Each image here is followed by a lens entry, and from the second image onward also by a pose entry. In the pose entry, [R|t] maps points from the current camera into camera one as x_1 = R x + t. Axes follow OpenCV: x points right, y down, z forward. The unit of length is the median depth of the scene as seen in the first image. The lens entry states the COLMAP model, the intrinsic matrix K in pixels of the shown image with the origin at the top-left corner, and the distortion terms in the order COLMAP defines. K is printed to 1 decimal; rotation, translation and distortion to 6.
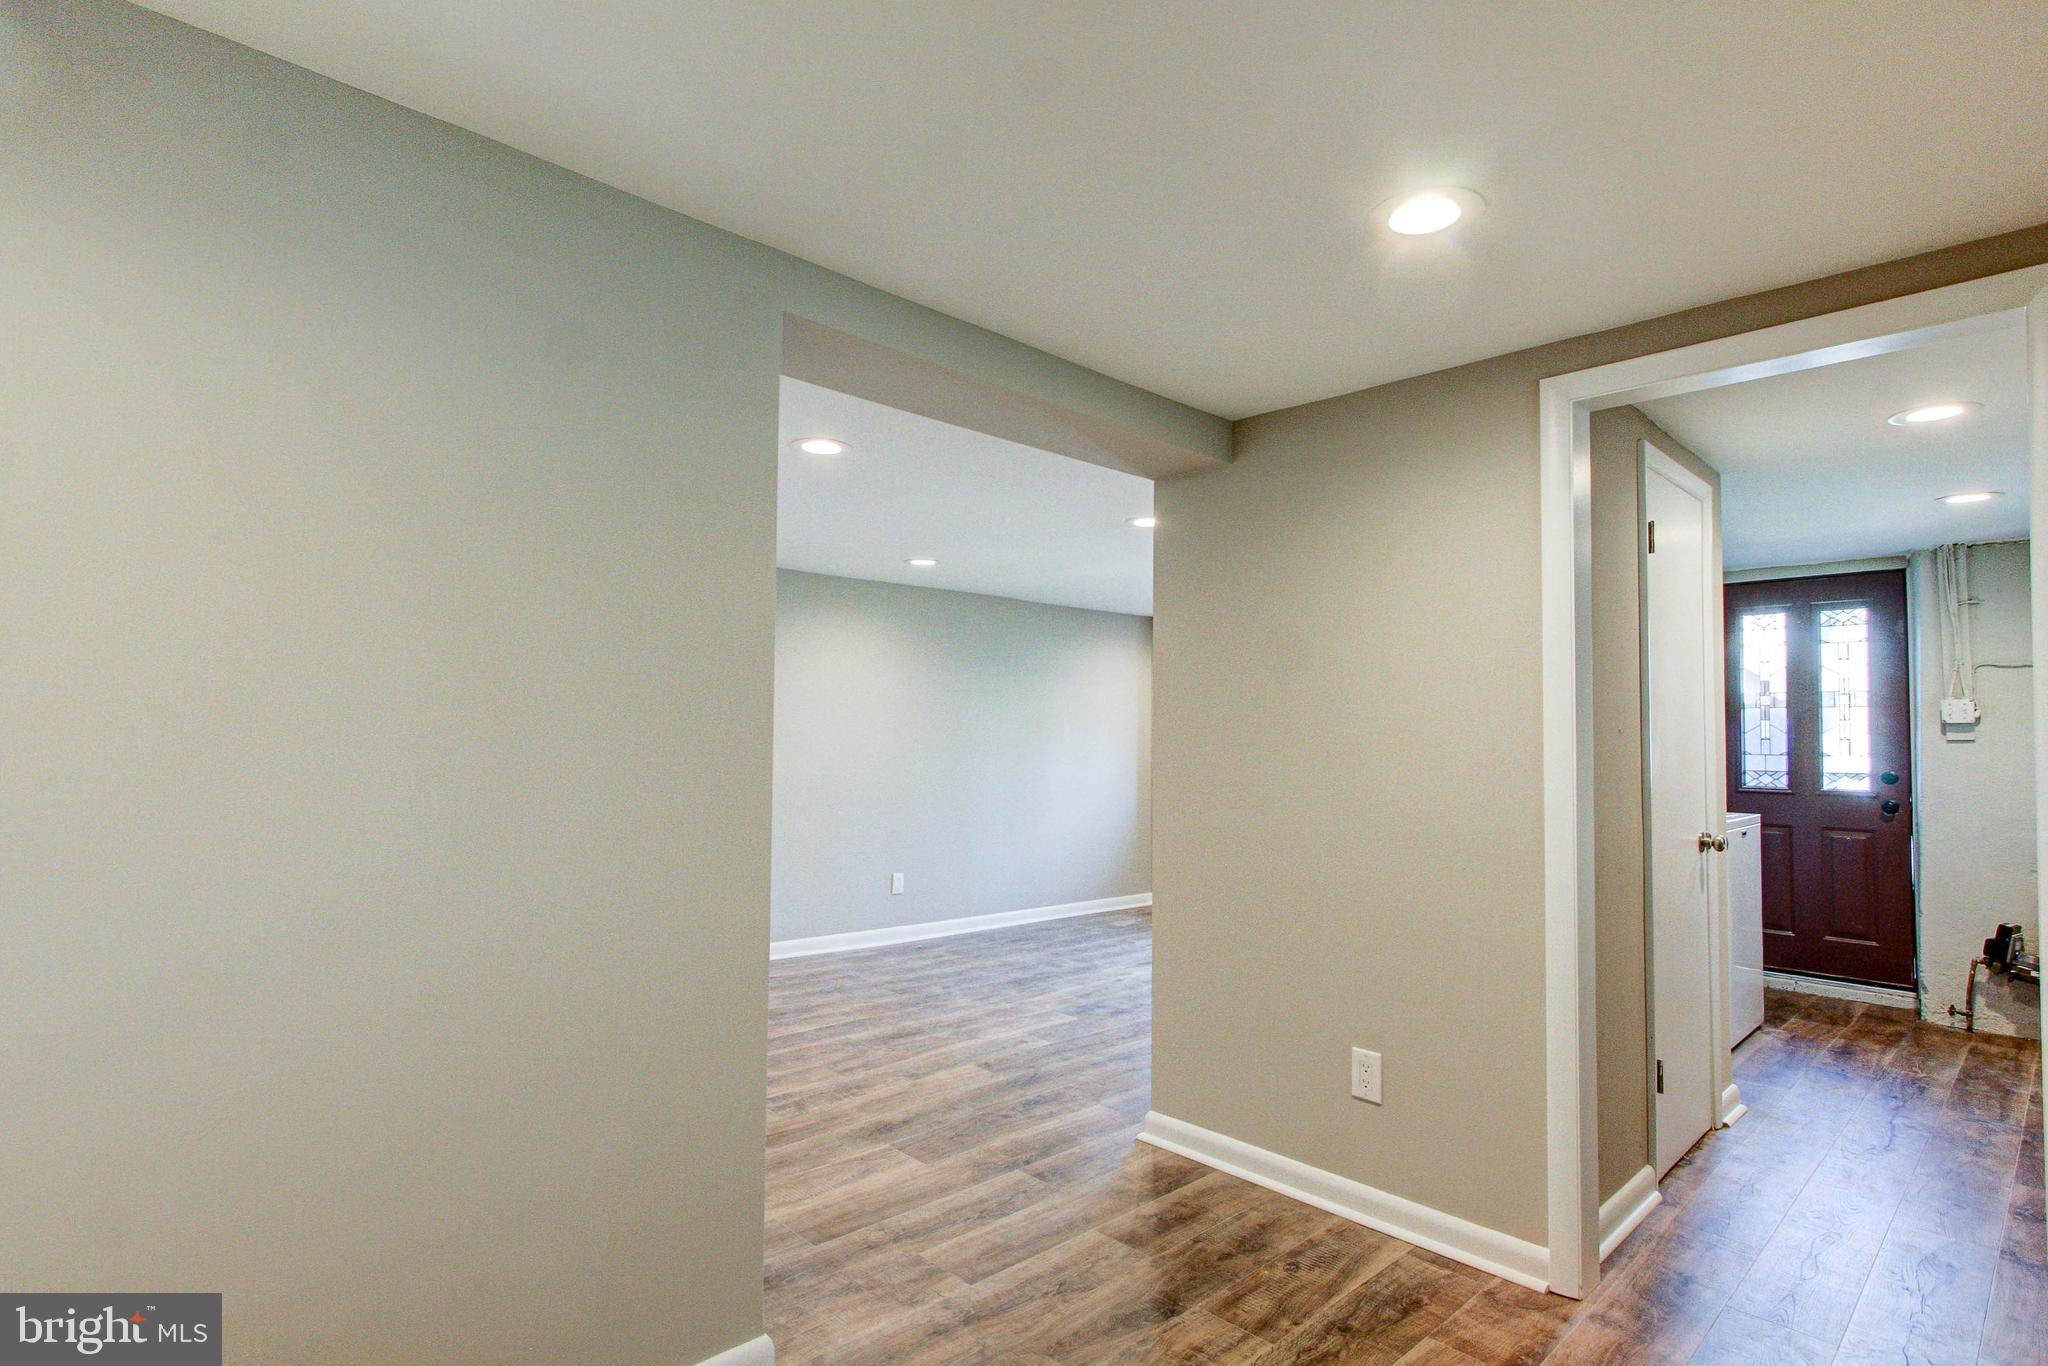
lens RADIAL K [[977.5, 0, 1026.5], [0, 977.5, 700.6], [0, 0, 1]] dist [0.000053, 0.000686]
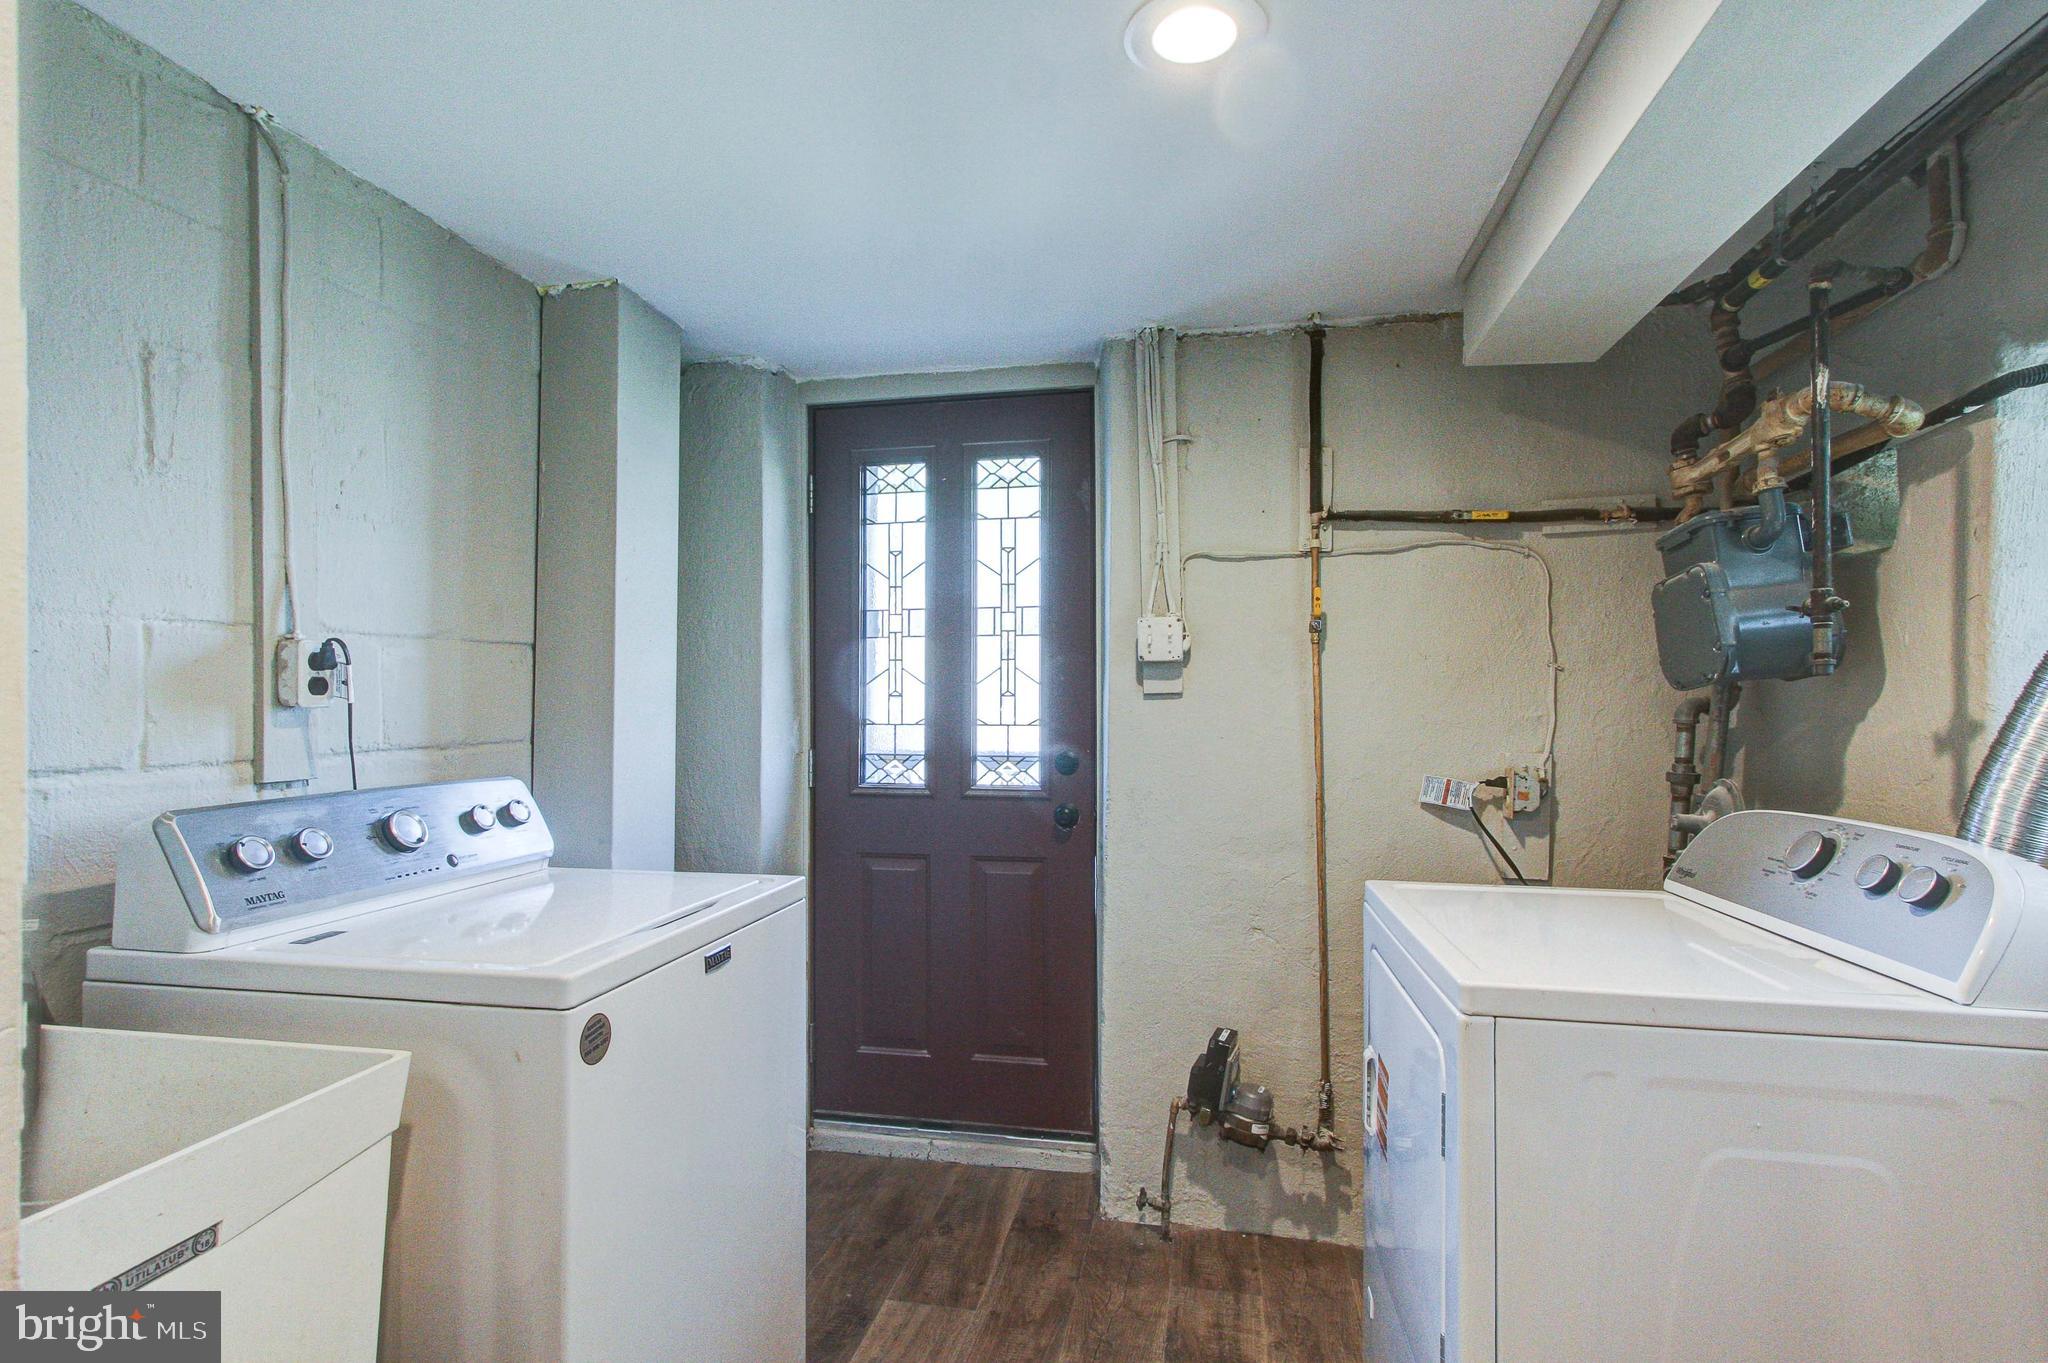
lens RADIAL K [[977.5, 0, 1026.5], [0, 977.5, 699.1], [0, 0, 1]] dist [0.000053, 0.000686]
pose [[0.797910, -0.005373, 0.602753, 0.565551], [-0.014265, 0.999512, 0.027794, 0.029278], [-0.602608, -0.030775, 0.797444, 0.609943]]
